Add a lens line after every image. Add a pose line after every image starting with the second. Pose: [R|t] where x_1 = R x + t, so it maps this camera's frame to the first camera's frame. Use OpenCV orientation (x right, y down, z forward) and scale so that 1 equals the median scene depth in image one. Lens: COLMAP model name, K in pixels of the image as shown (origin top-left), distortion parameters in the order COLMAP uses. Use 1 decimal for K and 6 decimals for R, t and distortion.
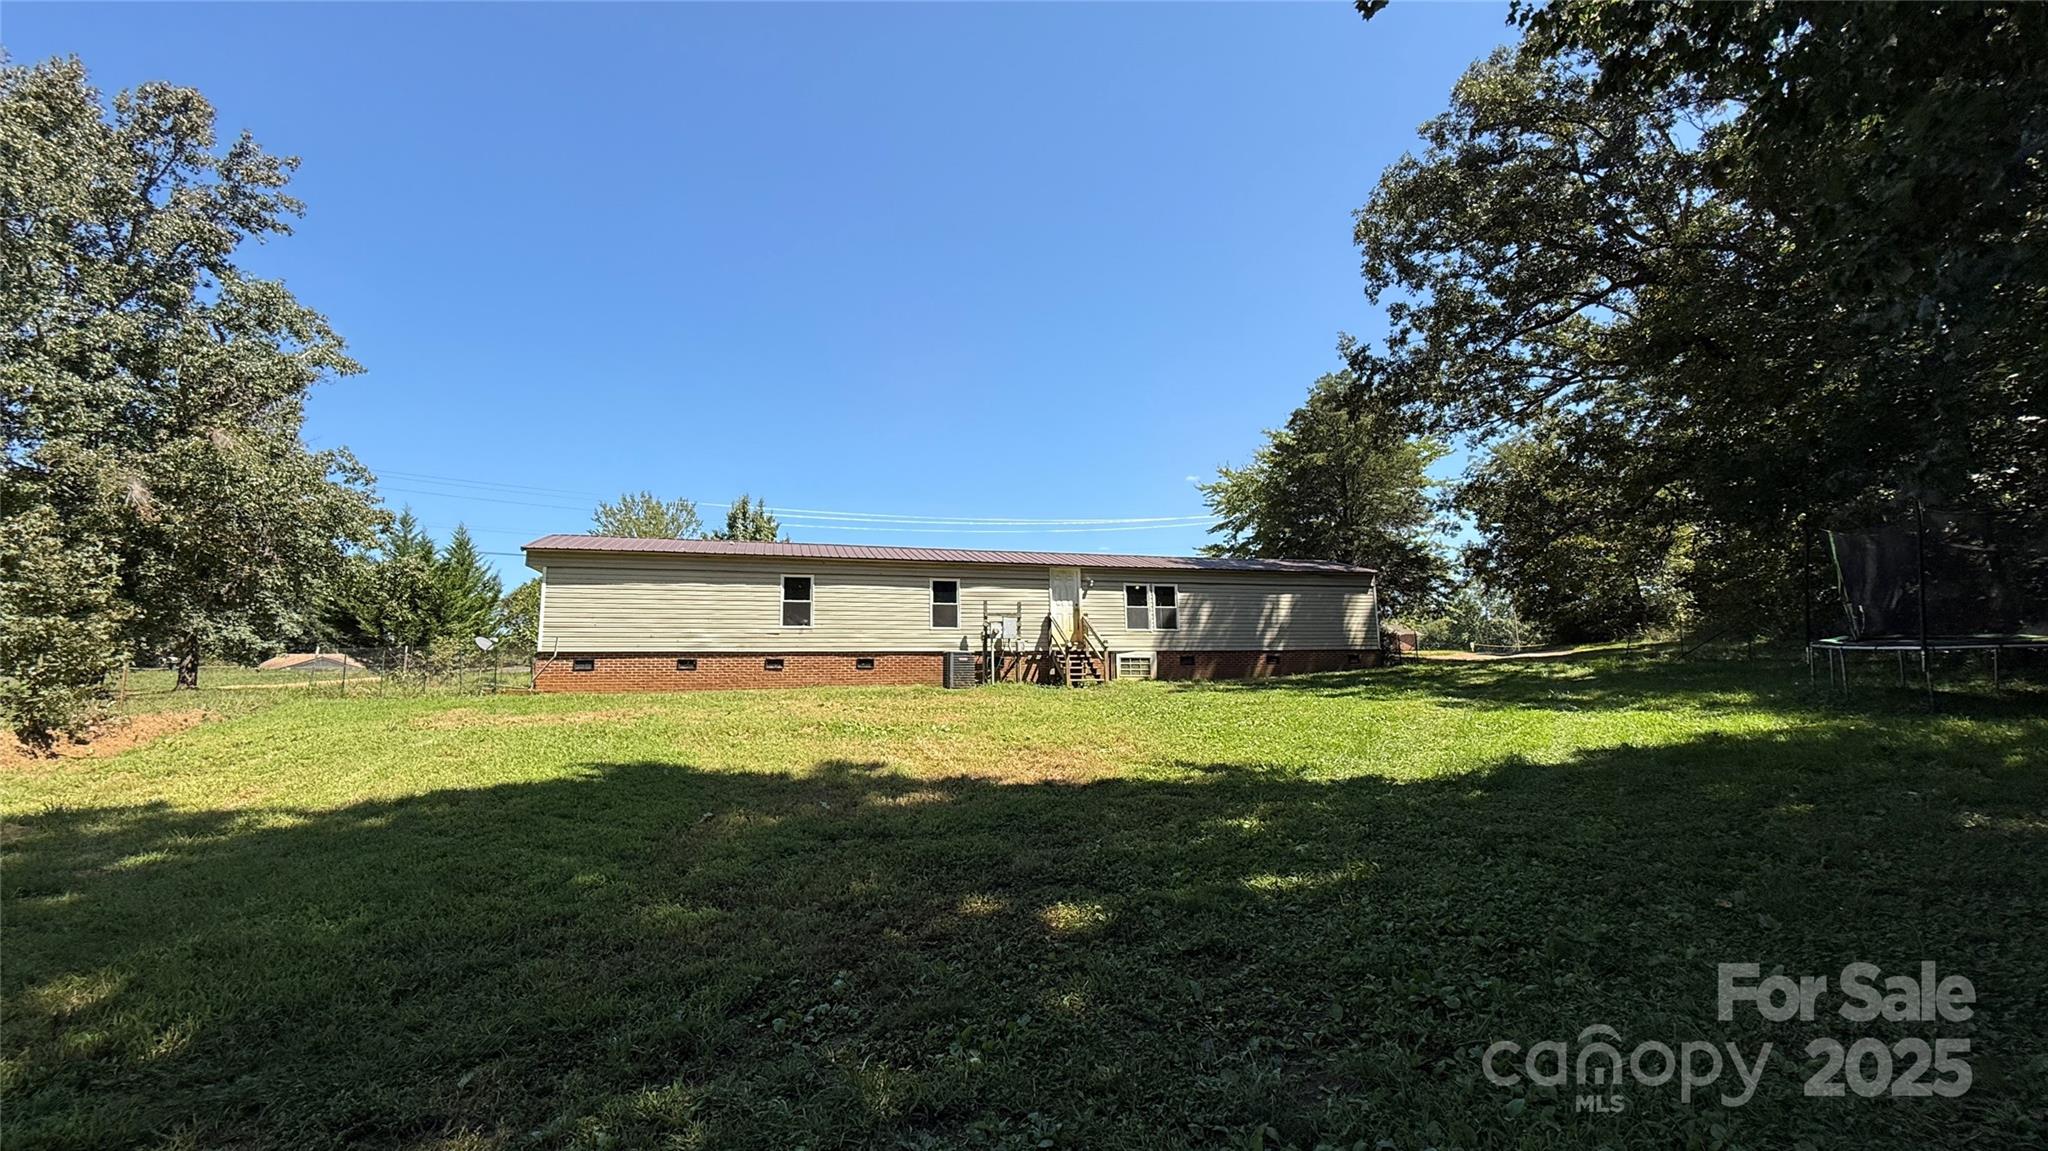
lens RADIAL K [[815.1, 0, 1028.9], [0, 815.1, 574.3], [0, 0, 1]] dist [-0.001350, 0.000101]
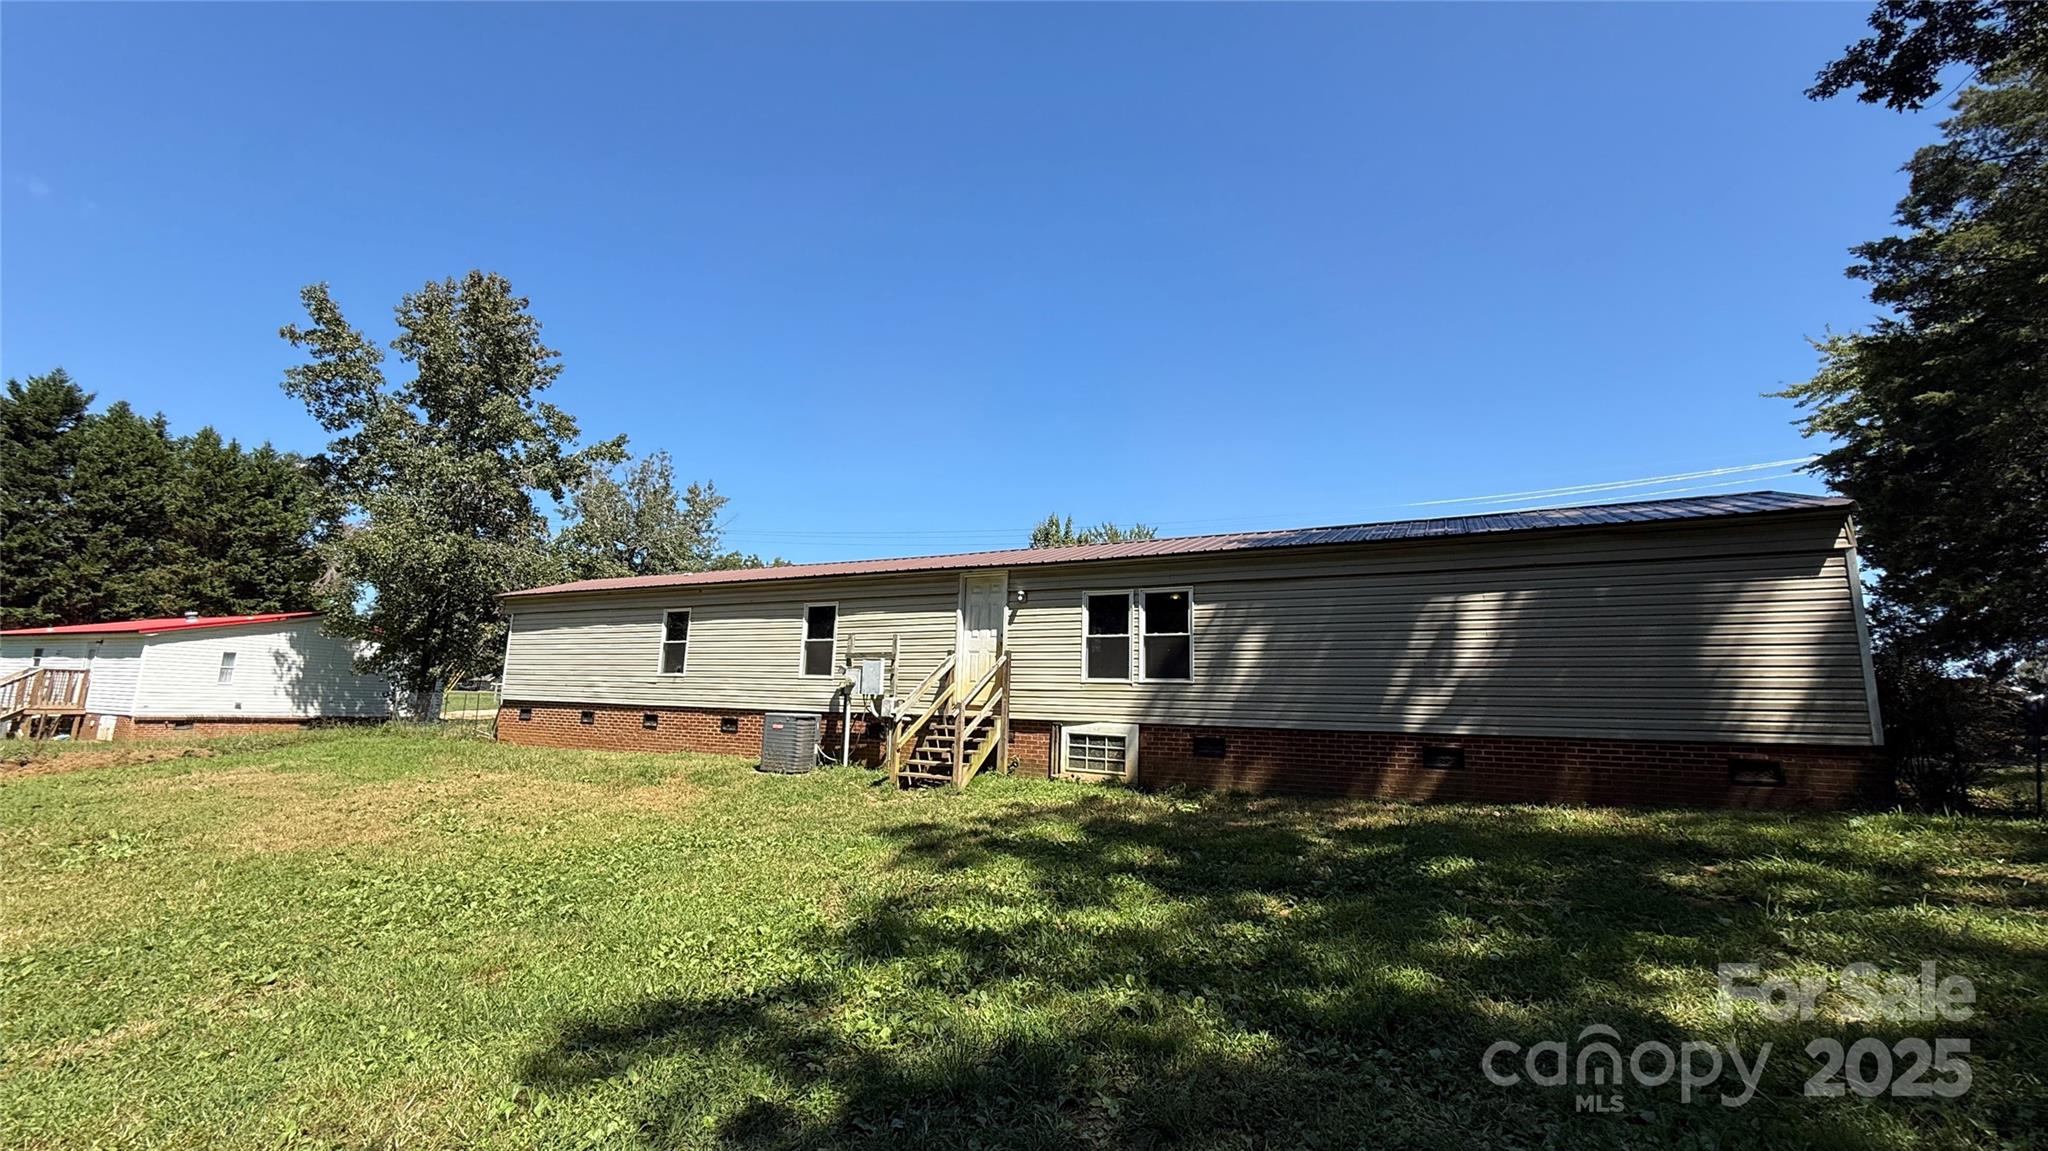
lens RADIAL K [[815.1, 0, 1028.9], [0, 815.1, 574.3], [0, 0, 1]] dist [-0.001350, 0.000101]
pose [[0.702915, -0.075252, -0.707282, 0.478217], [0.060918, 0.997103, -0.045546, 0.021773], [0.708661, -0.011071, 0.705463, 0.614104]]
